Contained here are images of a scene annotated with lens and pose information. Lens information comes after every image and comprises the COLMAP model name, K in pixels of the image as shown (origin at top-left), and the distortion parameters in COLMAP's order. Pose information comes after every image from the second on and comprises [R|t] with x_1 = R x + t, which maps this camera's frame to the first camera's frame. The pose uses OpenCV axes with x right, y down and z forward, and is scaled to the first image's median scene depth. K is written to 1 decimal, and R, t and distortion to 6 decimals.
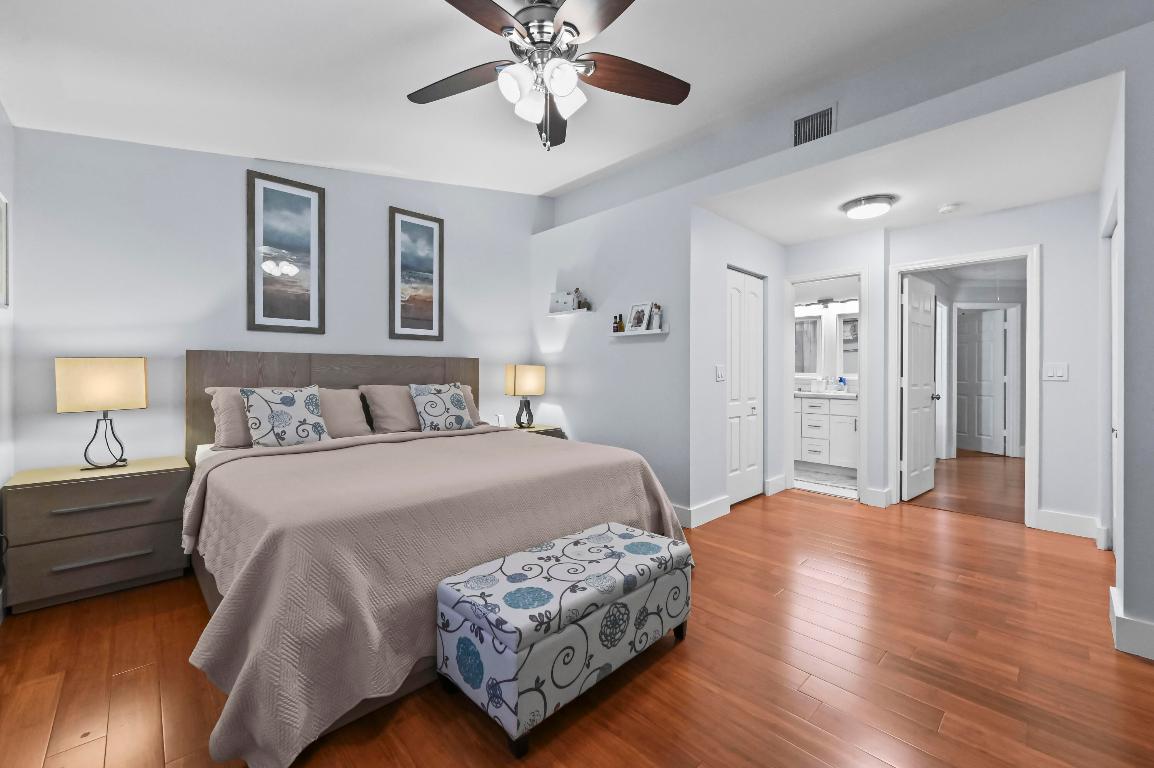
lens RADIAL K [[459.3, 0, 577.4], [0, 459.3, 373.2], [0, 0, 1]] dist [-0.001135, -0.000183]
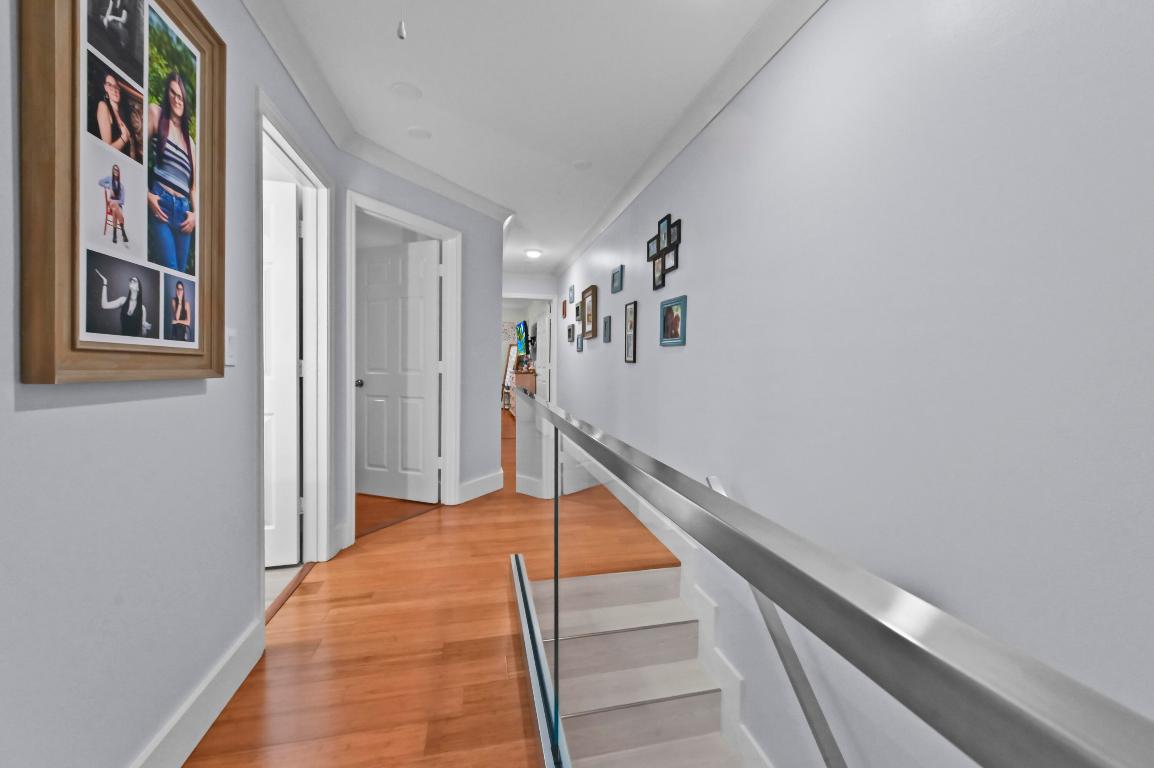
lens RADIAL K [[459.3, 0, 577.4], [0, 459.3, 373.2], [0, 0, 1]] dist [-0.001135, -0.000183]
pose [[0.518628, -0.012483, 0.854909, 0.813282], [-0.007976, 0.999779, 0.019436, 0.012671], [-0.854963, -0.016899, 0.518414, 0.852909]]
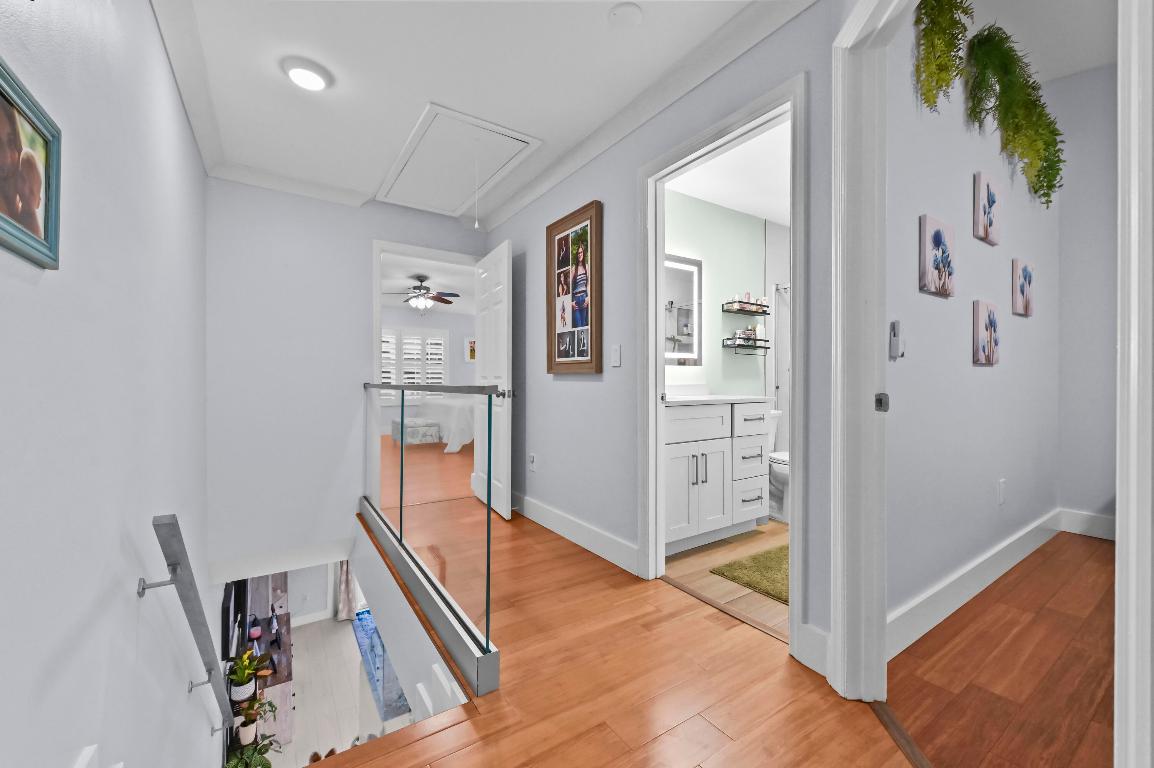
lens RADIAL K [[459.3, 0, 577.4], [0, 459.3, 373.2], [0, 0, 1]] dist [-0.001135, -0.000183]
pose [[-0.179412, -0.020671, -0.983557, 1.560322], [-0.001538, 0.999784, -0.020731, 0.036452], [0.983773, -0.002207, -0.179405, 1.315269]]
